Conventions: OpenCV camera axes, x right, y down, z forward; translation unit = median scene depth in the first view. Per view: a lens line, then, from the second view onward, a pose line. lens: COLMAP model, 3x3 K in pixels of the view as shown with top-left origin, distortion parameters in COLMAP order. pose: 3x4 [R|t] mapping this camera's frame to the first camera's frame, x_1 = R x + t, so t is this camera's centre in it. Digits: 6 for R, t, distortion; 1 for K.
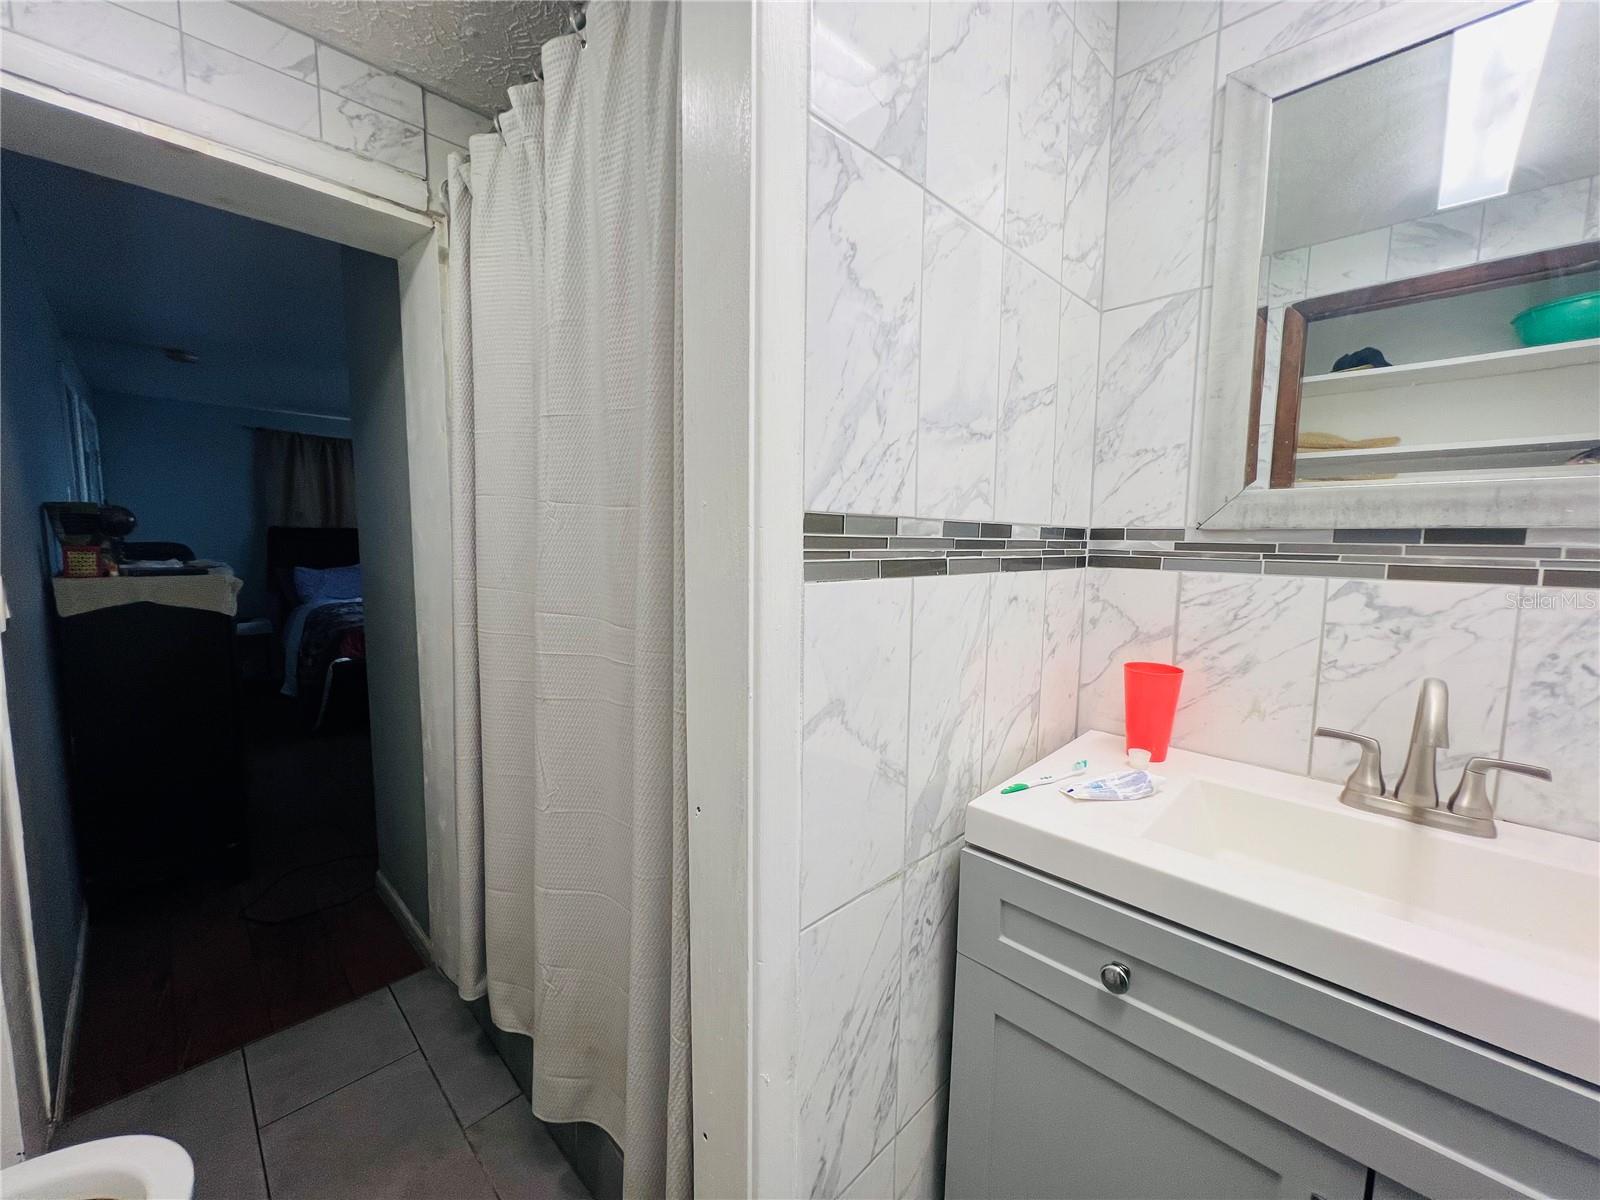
lens RADIAL K [[638.3, 0, 793.5], [0, 638.3, 592.8], [0, 0, 1]] dist [-0.000246, -0.000565]
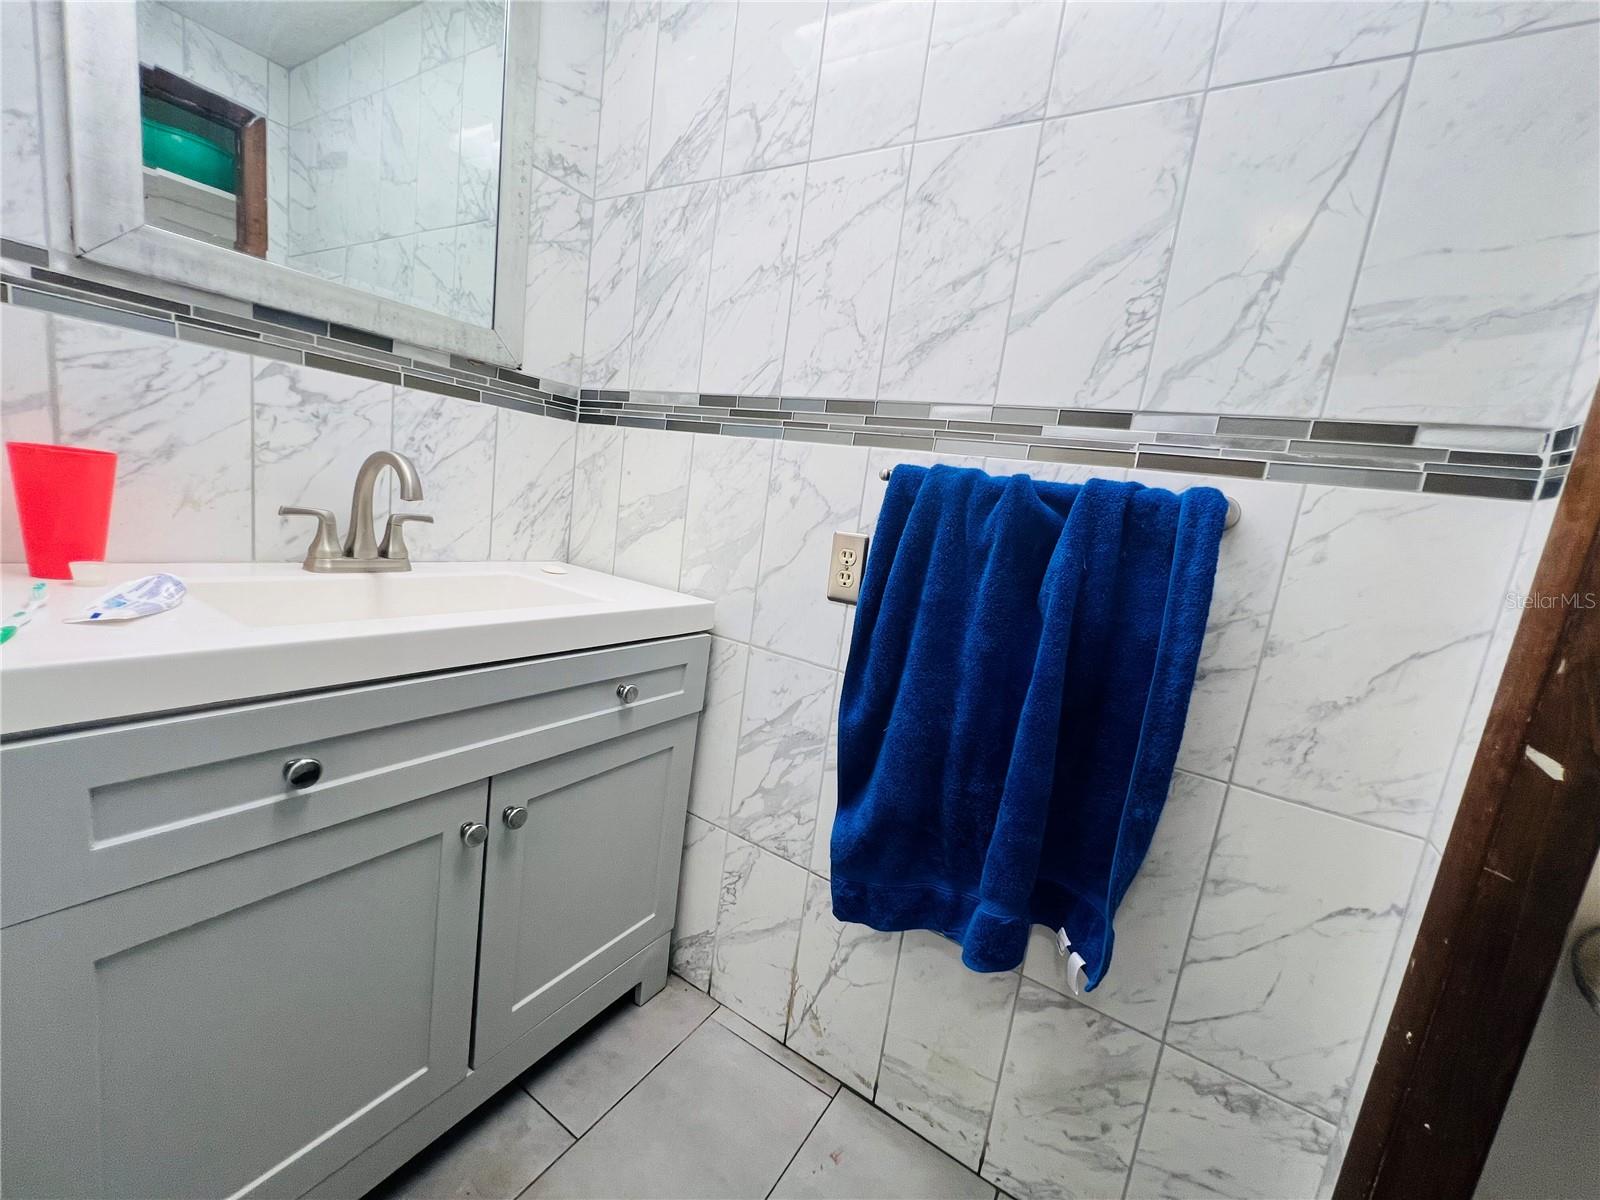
lens RADIAL K [[638.3, 0, 795.7], [0, 638.3, 601.5], [0, 0, 1]] dist [-0.000246, -0.000565]
pose [[-0.205016, -0.193071, 0.959527, -0.347542], [-0.047080, 0.981161, 0.187365, 0.125160], [-0.977626, -0.006762, -0.210244, 0.390000]]
